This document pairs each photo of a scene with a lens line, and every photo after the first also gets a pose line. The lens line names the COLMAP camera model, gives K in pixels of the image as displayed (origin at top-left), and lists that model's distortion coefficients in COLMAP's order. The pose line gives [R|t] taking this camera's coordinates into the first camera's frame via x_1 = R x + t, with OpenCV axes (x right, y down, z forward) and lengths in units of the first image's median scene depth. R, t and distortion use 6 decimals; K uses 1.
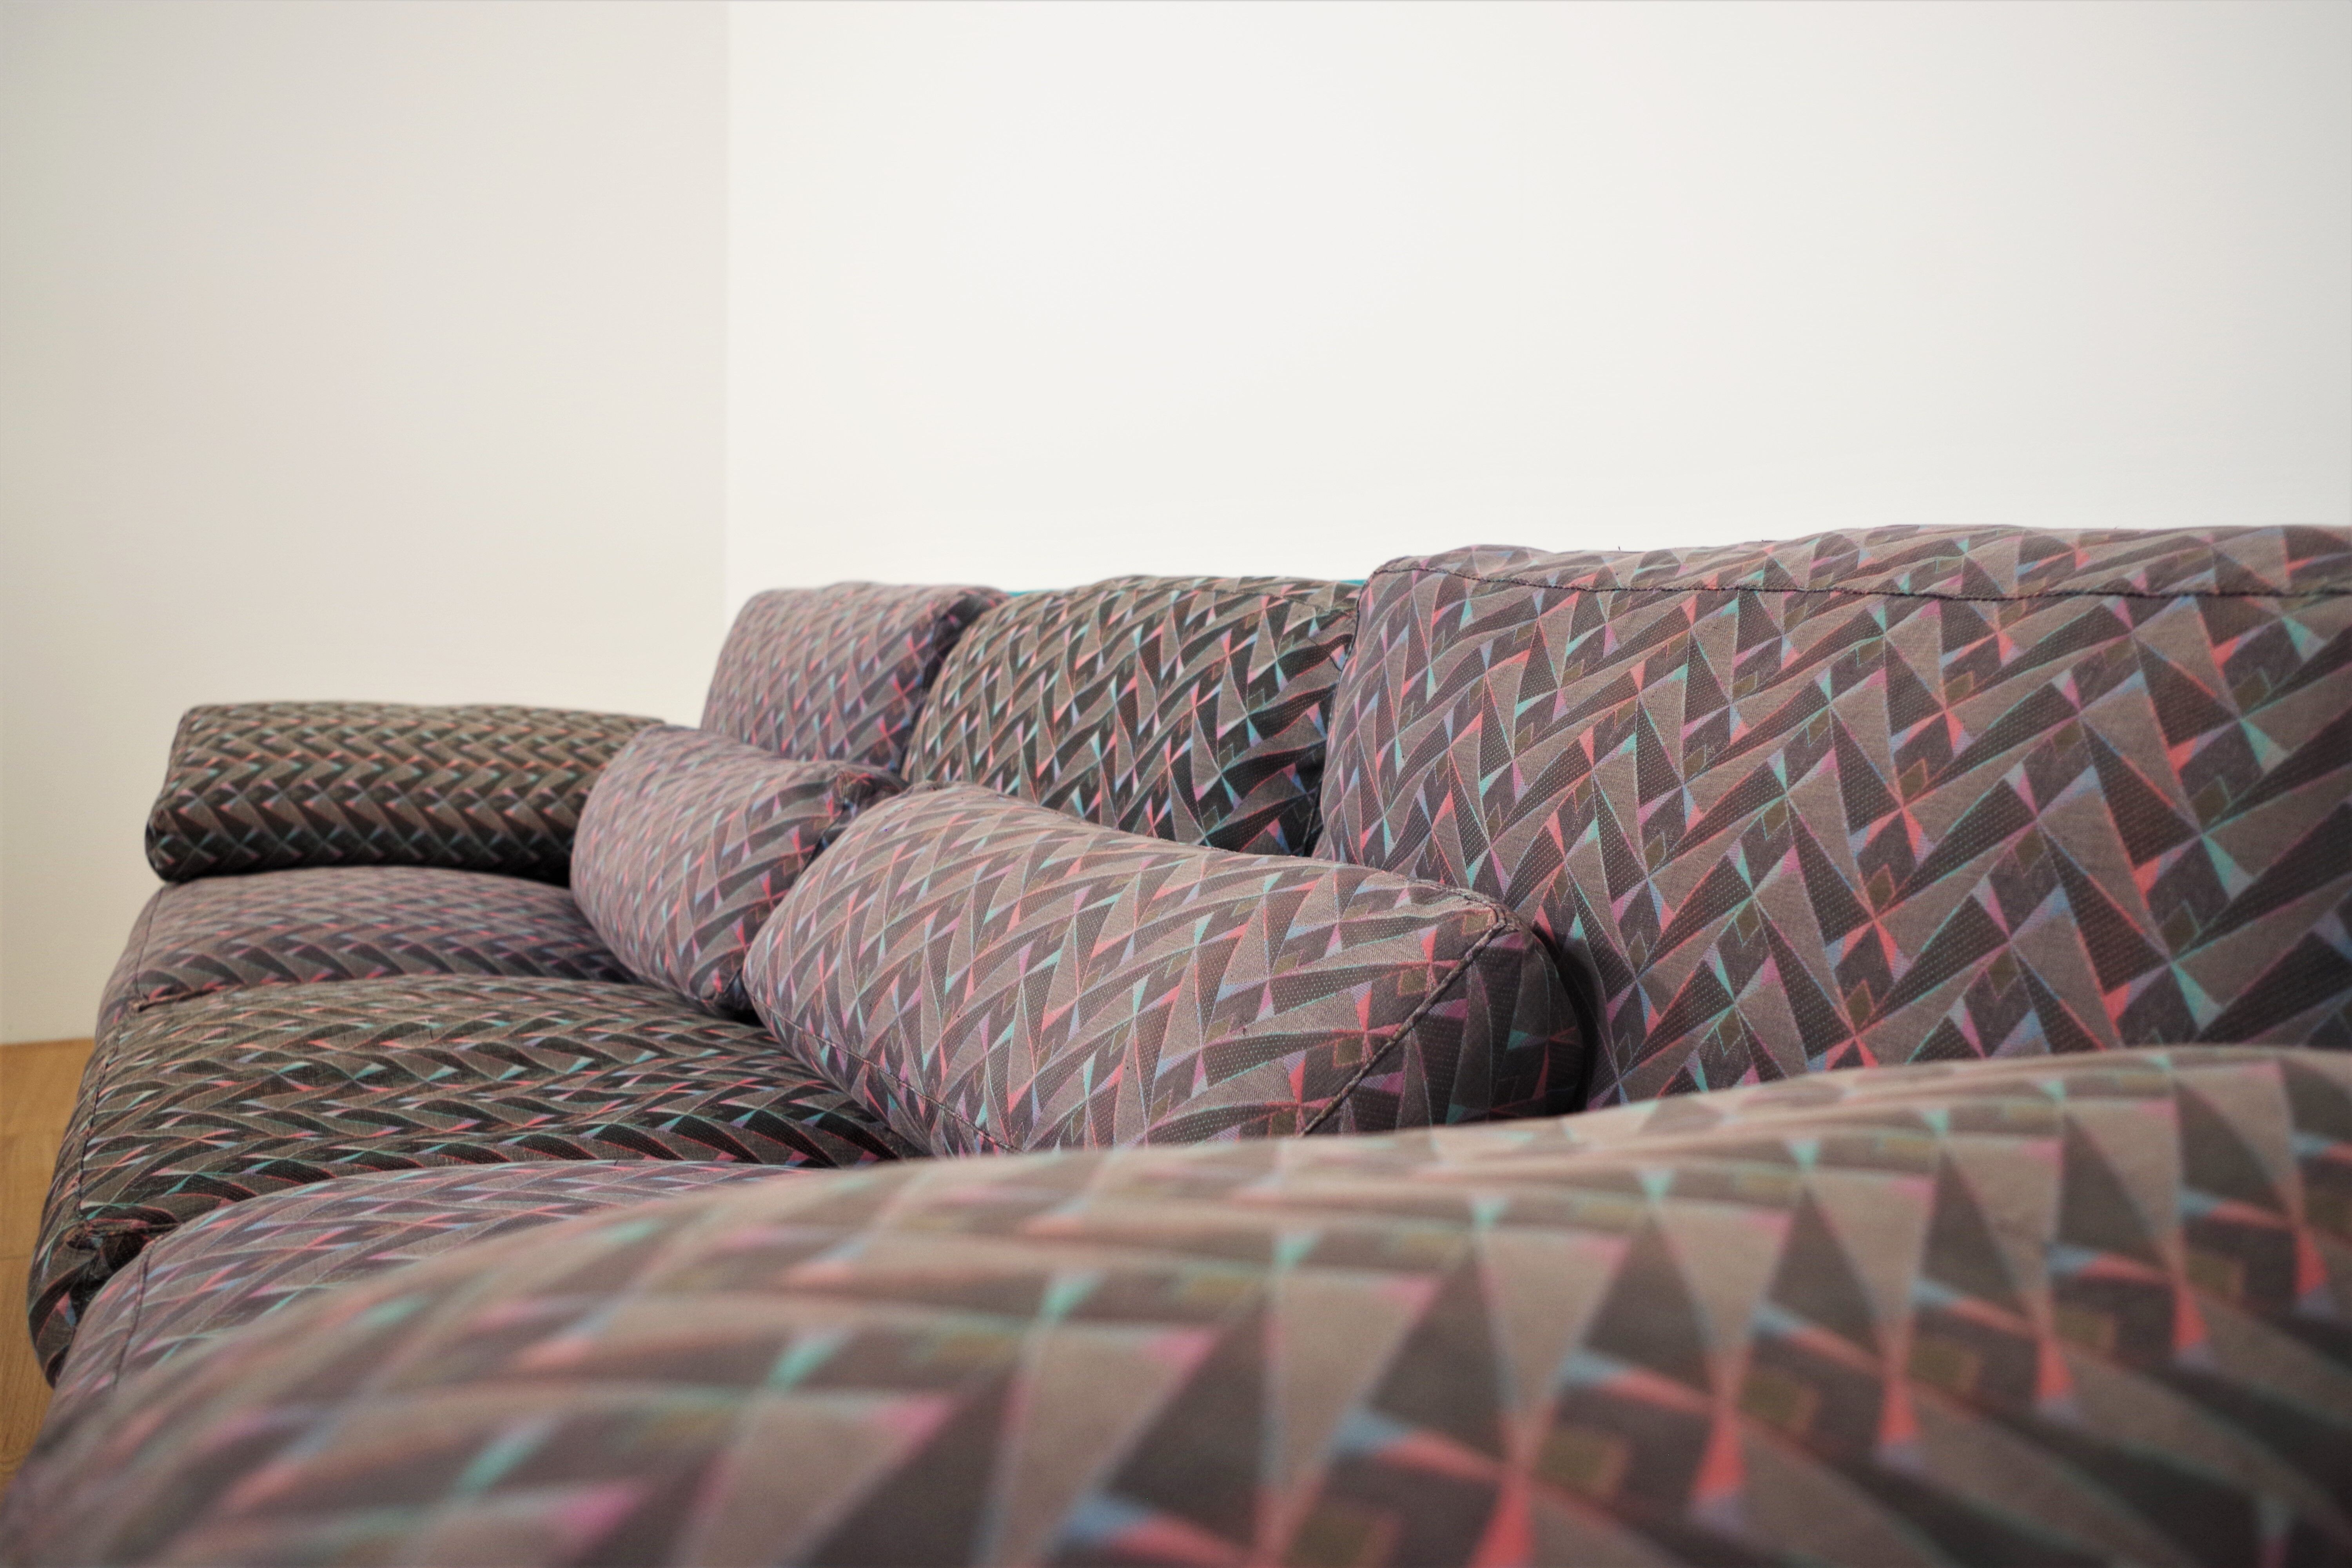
lens RADIAL K [[1922.3, 0, 1176.0], [0, 1922.3, 784.0], [0, 0, 1]] dist [-0.090073, 0.004144]
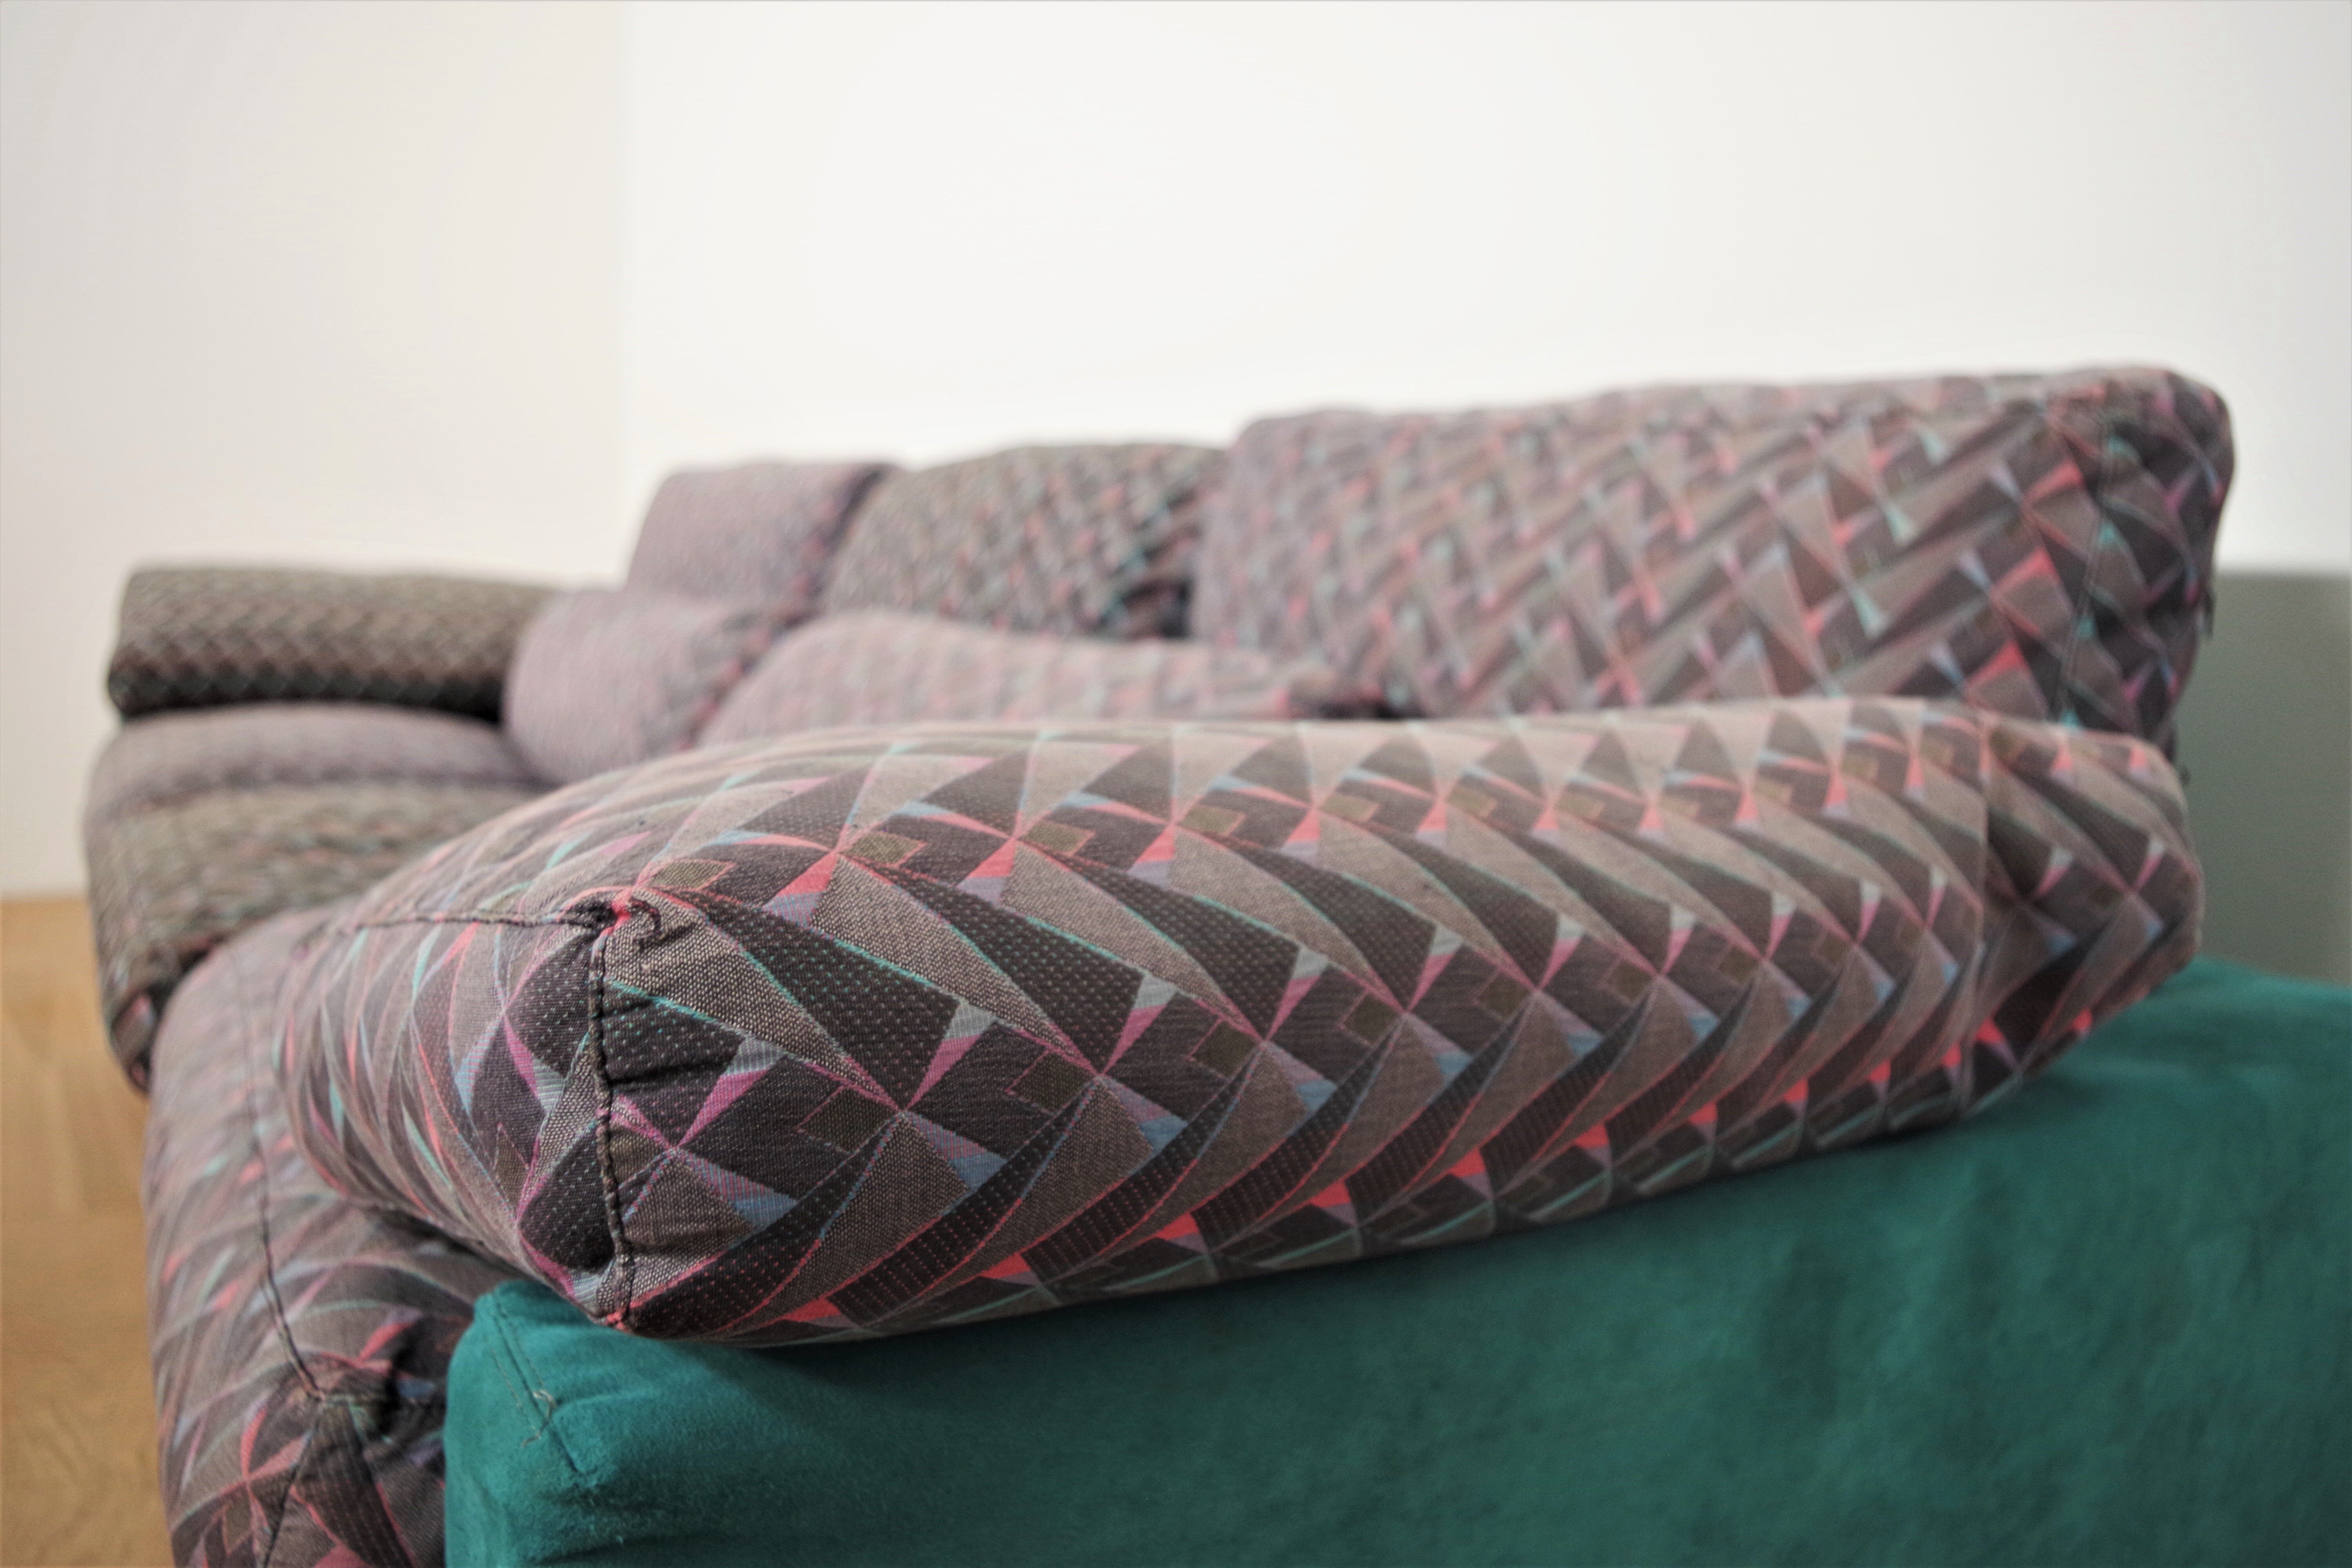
lens RADIAL K [[1922.3, 0, 1176.0], [0, 1922.3, 784.0], [0, 0, 1]] dist [-0.090073, 0.004144]
pose [[0.997551, 0.005238, 0.069745, -0.022492], [-0.007989, 0.999199, 0.039213, 0.085899], [-0.069484, -0.039674, 0.996794, -0.240363]]
